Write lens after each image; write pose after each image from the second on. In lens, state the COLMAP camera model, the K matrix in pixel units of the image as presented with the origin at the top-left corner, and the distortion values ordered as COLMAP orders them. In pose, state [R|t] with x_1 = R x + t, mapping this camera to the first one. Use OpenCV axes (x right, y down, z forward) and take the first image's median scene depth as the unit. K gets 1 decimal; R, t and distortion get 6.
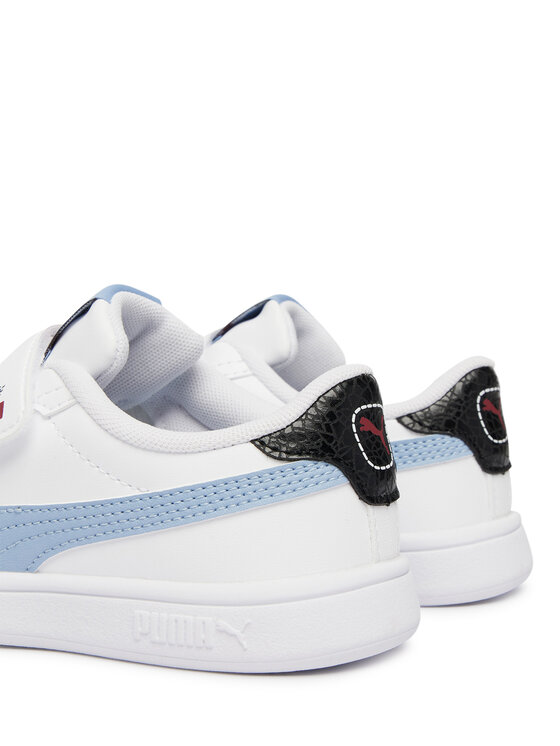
lens RADIAL K [[1321.6, 0, 280.0], [0, 1321.6, 373.0], [0, 0, 1]] dist [0.000135, -0.078603]
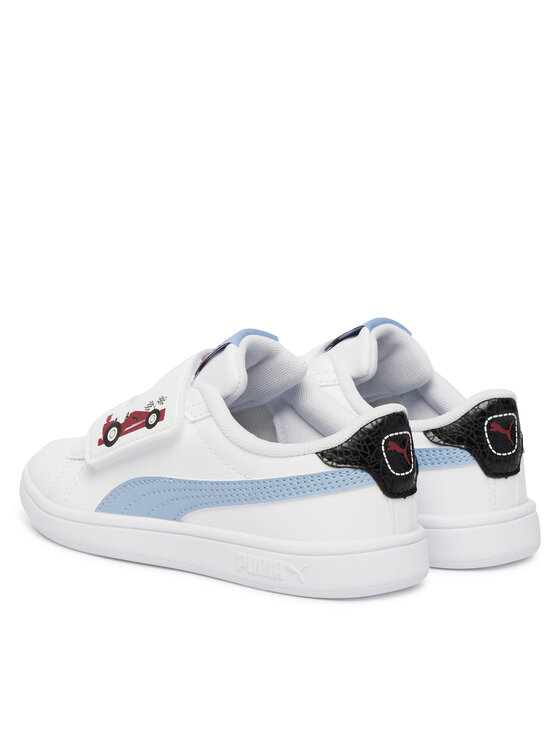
lens RADIAL K [[1584.7, 0, 280.0], [0, 1584.7, 373.0], [0, 0, 1]] dist [0.017356, 0.234963]
pose [[0.987460, 0.067600, -0.142662, 0.195252], [-0.056774, 0.995285, 0.078636, -0.185771], [0.147305, -0.069551, 0.986643, -0.849754]]
